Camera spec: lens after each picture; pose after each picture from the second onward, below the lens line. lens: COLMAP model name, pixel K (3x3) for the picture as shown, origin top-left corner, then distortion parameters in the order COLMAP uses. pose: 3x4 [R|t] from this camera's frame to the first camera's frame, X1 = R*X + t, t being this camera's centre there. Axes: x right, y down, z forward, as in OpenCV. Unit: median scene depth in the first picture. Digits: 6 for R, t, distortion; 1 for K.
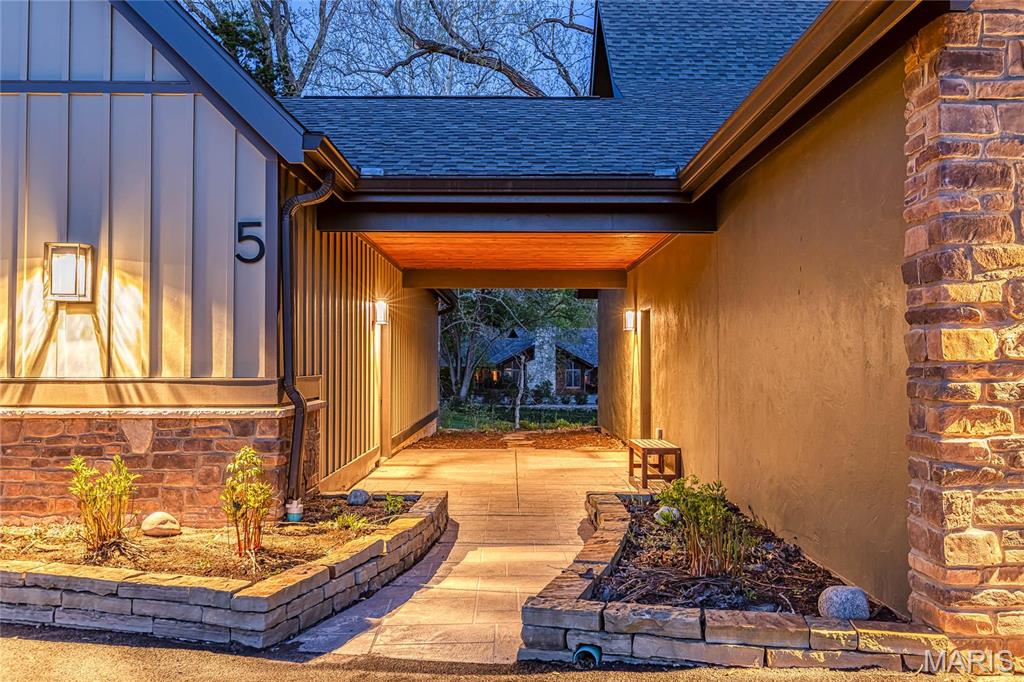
lens RADIAL K [[746.0, 0, 510.8], [0, 746.0, 343.3], [0, 0, 1]] dist [-0.004534, -0.001199]
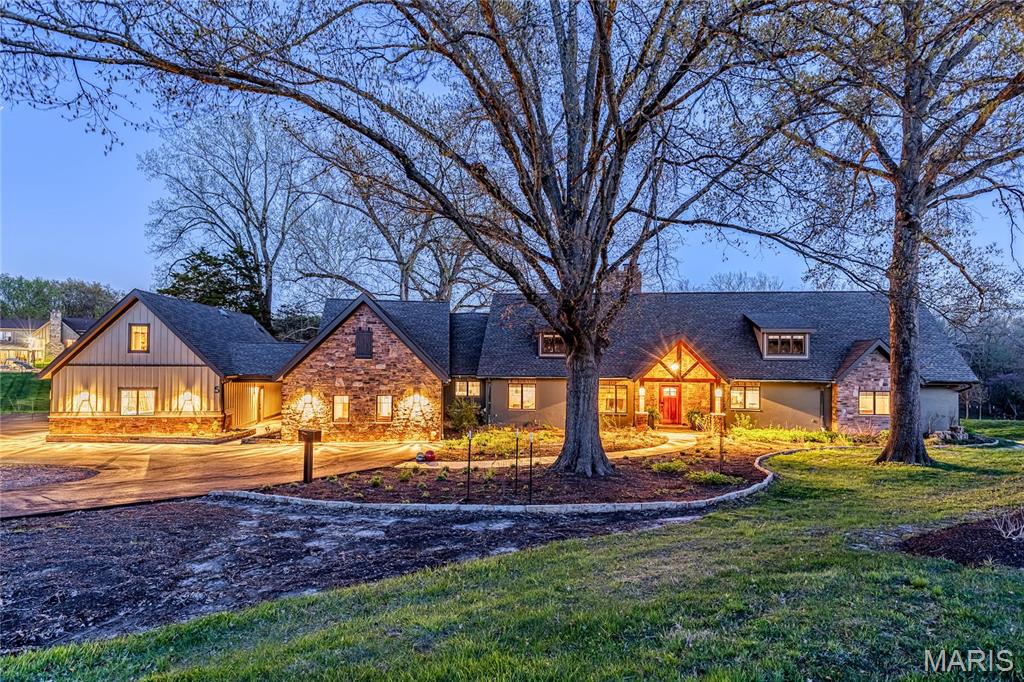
lens RADIAL K [[552.1, 0, 513.6], [0, 552.1, 341.4], [0, 0, 1]] dist [0.003070, 0.000274]
pose [[0.995599, 0.002647, 0.093679, 1.778416], [-0.002484, 0.999995, -0.001859, -0.556809], [-0.093683, 0.001618, 0.995601, -4.050008]]
